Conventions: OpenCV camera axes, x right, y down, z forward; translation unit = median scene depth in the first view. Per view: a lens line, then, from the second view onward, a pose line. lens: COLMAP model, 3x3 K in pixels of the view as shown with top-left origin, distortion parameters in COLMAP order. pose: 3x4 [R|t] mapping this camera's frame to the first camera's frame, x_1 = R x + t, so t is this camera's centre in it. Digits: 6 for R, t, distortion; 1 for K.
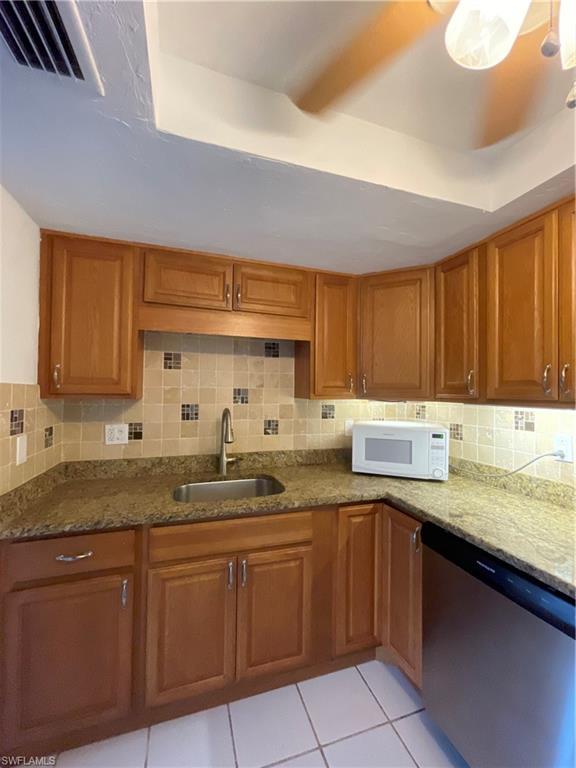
lens RADIAL K [[313.4, 0, 286.7], [0, 313.4, 386.1], [0, 0, 1]] dist [-0.002180, 0.000819]
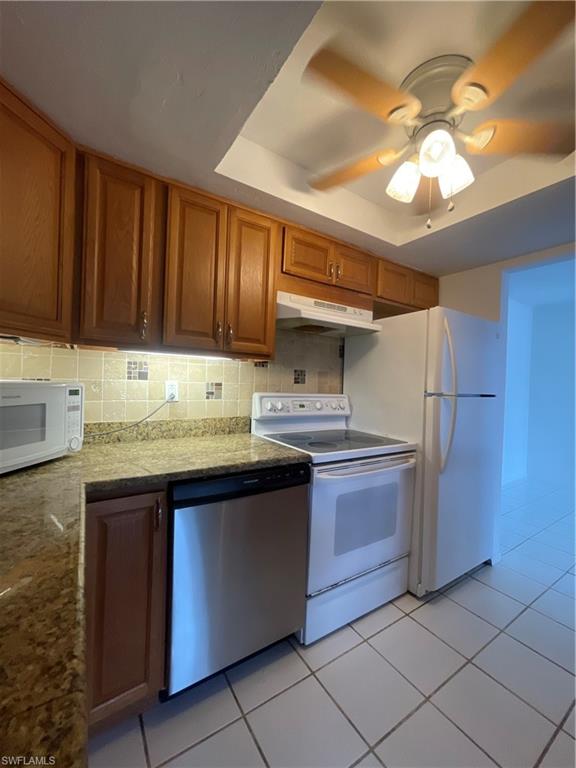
lens RADIAL K [[310.4, 0, 286.4], [0, 310.4, 384.9], [0, 0, 1]] dist [-0.008388, 0.000530]
pose [[-0.261424, -0.029412, 0.964776, -0.327758], [-0.051371, 0.998543, 0.016521, 0.105549], [-0.963856, -0.045243, -0.262554, 0.717749]]
